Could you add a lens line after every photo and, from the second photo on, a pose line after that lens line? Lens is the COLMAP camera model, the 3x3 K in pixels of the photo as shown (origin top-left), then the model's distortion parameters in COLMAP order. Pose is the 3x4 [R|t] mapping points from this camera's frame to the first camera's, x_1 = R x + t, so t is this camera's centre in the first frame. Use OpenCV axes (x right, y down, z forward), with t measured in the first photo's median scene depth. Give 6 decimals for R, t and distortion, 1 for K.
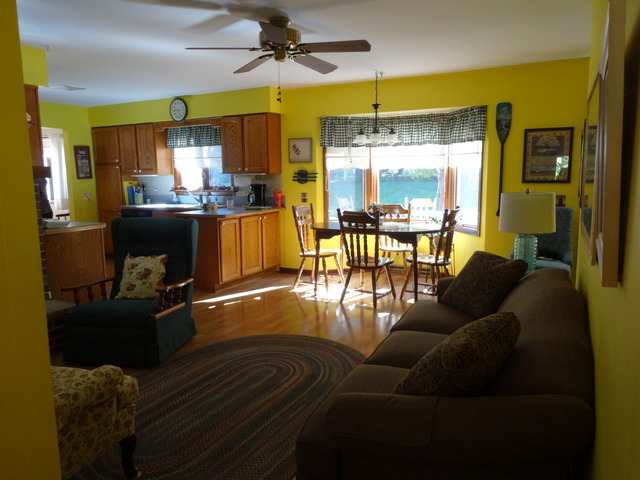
lens RADIAL K [[470.1, 0, 320.0], [0, 470.1, 240.0], [0, 0, 1]] dist [-0.006566, 0.003870]
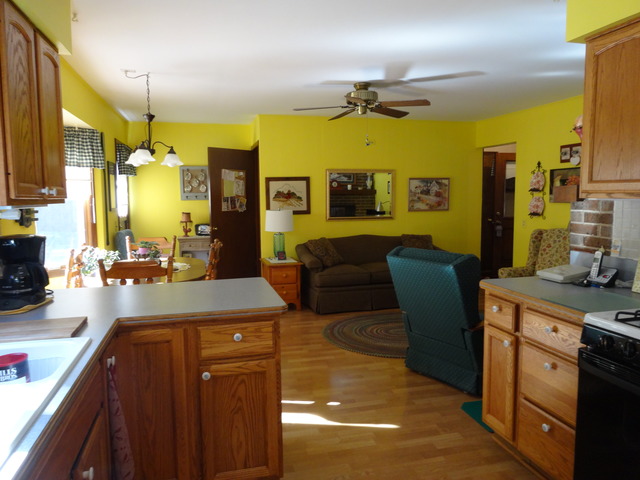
lens RADIAL K [[470.1, 0, 320.0], [0, 470.1, 240.0], [0, 0, 1]] dist [-0.006566, 0.003870]
pose [[-0.680520, -0.049476, 0.731057, -0.872797], [0.116210, 0.977802, 0.174351, -0.243429], [-0.723455, 0.203606, -0.659664, 1.804081]]
